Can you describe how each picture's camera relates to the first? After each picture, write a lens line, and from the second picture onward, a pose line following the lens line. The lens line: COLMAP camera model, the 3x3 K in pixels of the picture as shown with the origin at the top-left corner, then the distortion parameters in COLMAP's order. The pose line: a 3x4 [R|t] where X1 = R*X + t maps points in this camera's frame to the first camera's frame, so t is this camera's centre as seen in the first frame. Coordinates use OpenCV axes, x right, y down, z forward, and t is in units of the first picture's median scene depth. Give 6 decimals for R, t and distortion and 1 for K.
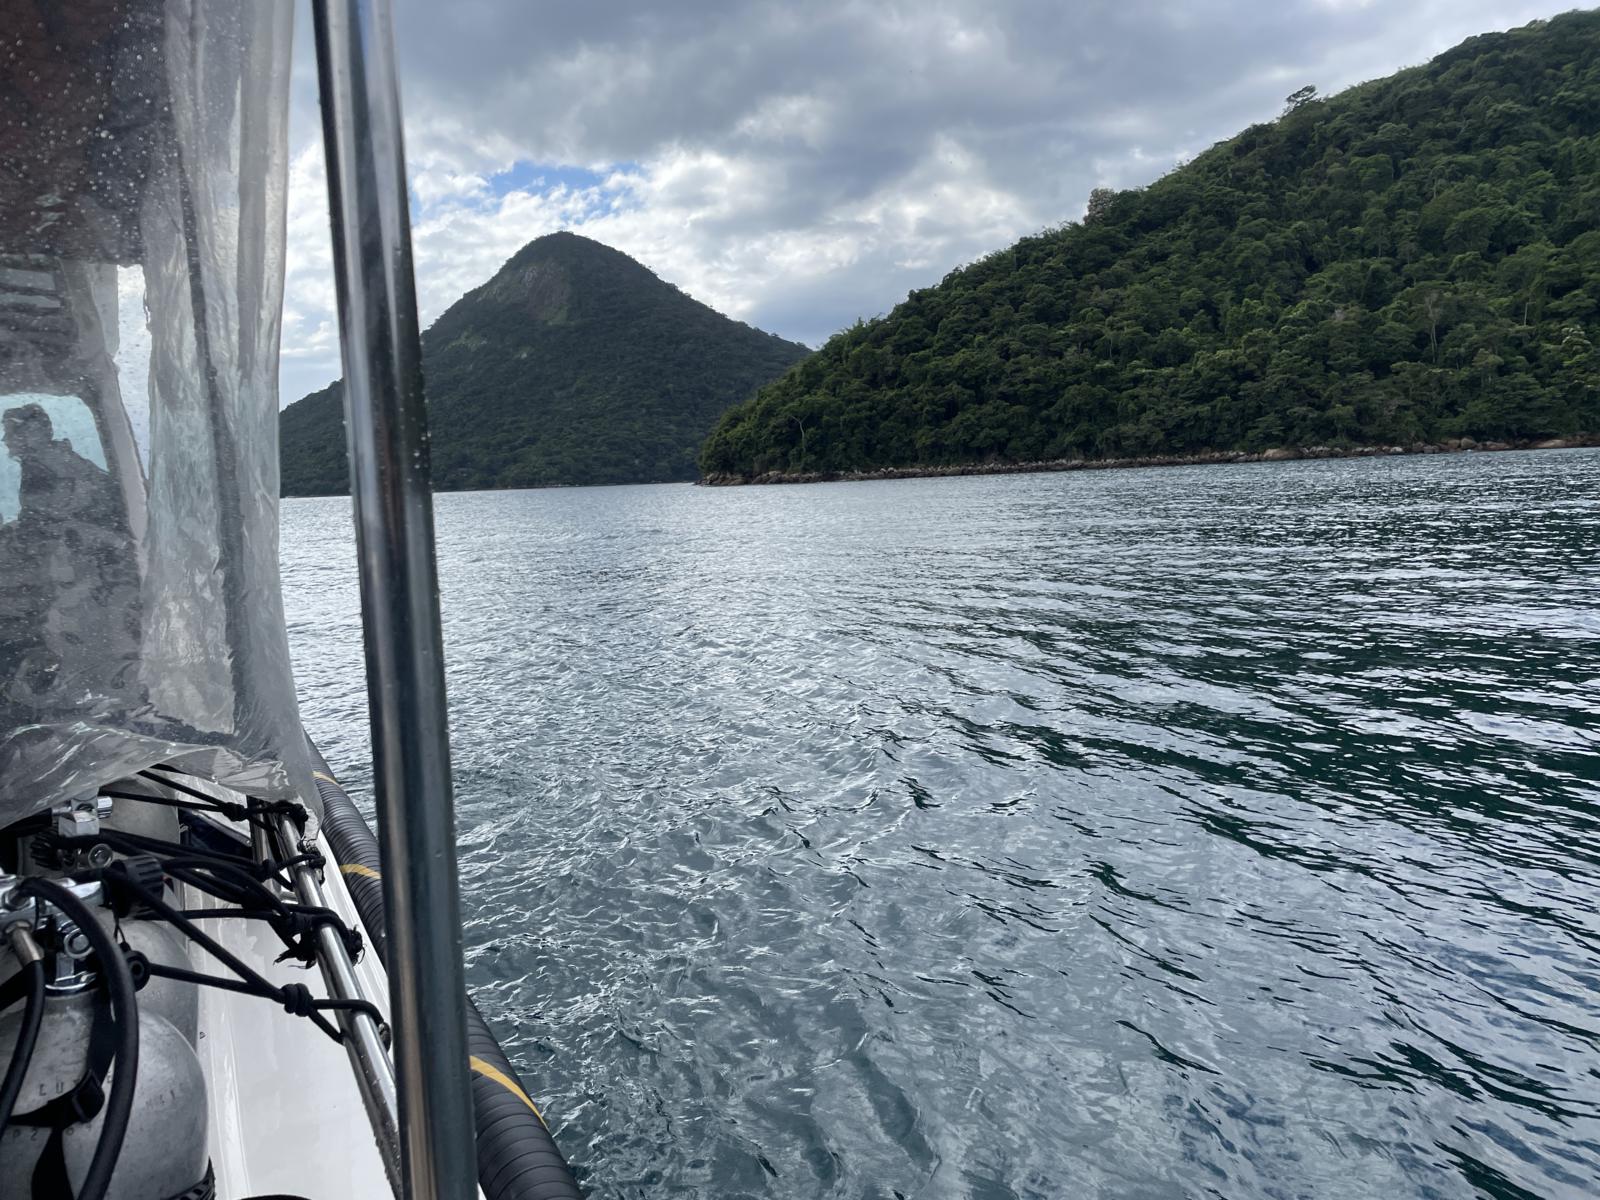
lens RADIAL K [[1173.5, 0, 802.5], [0, 1173.5, 572.3], [0, 0, 1]] dist [0.102700, -0.145490]
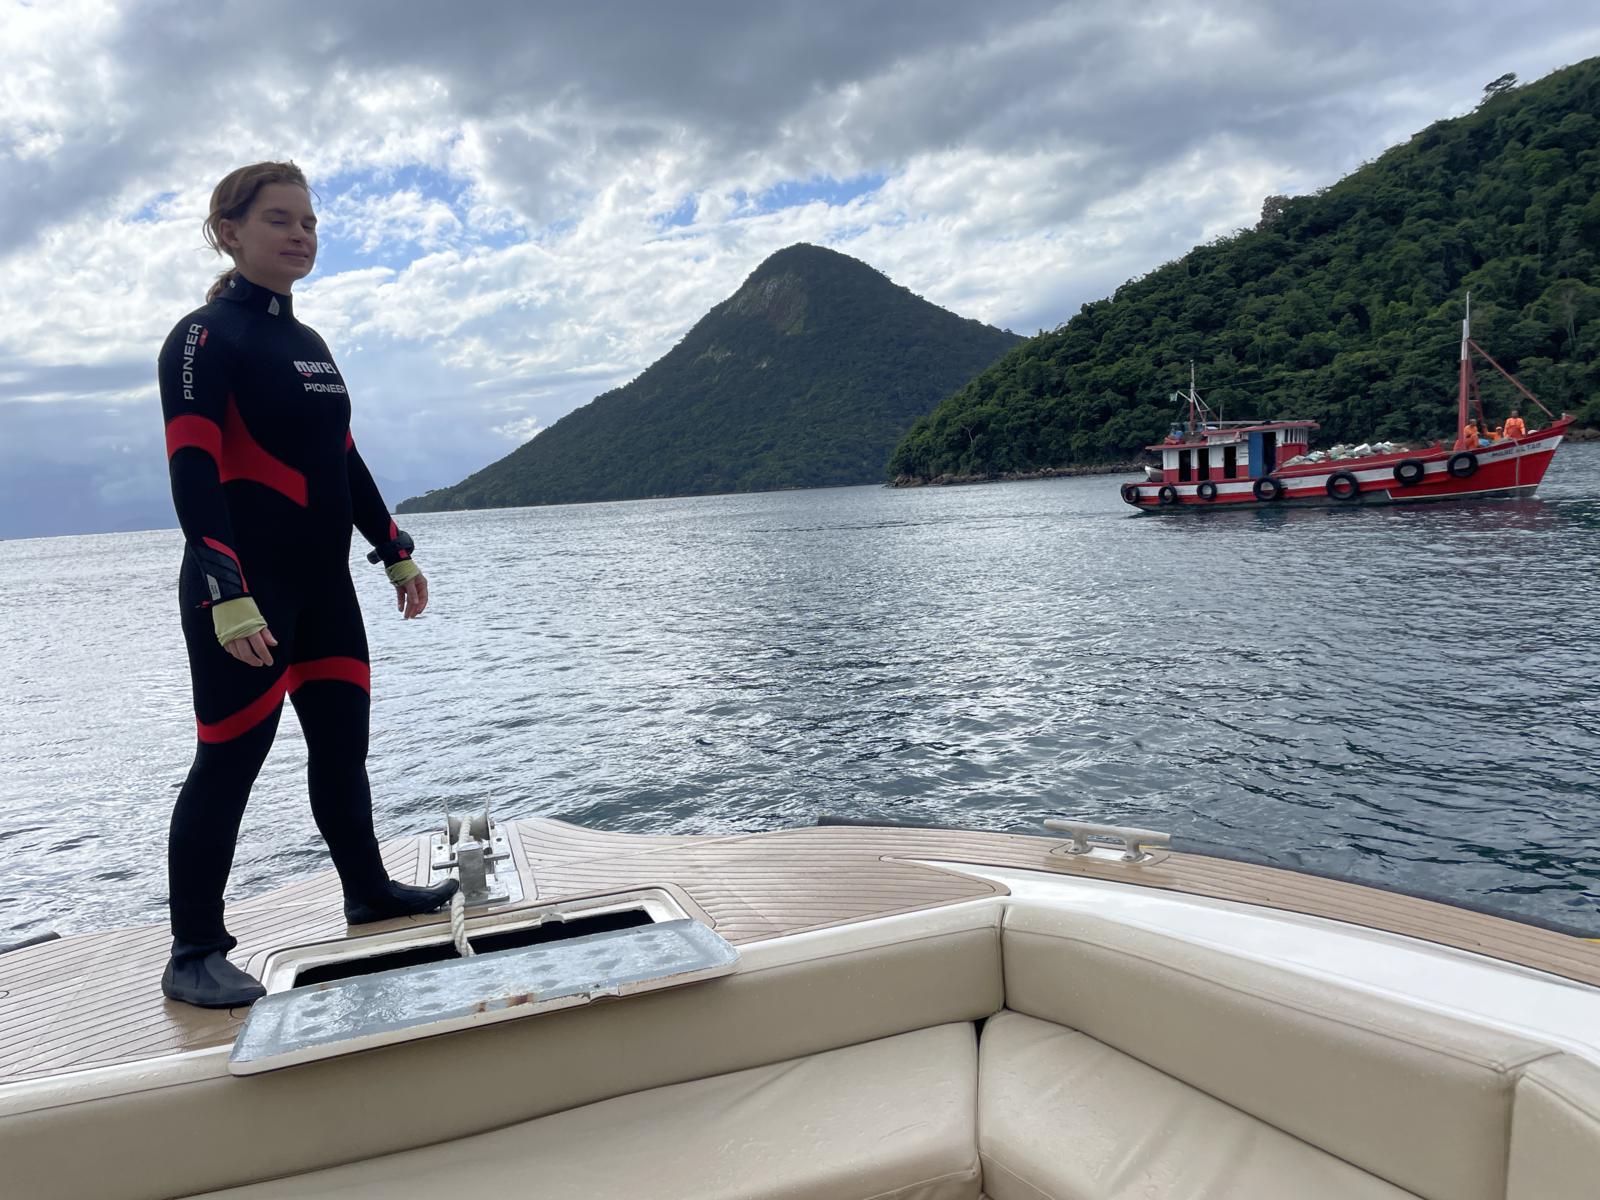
lens RADIAL K [[1173.5, 0, 802.5], [0, 1173.5, 572.3], [0, 0, 1]] dist [0.102700, -0.145490]
pose [[0.979082, -0.007291, -0.203334, 0.065272], [0.007571, 0.999971, 0.000596, 0.007507], [0.203324, -0.002123, 0.979109, -0.140289]]
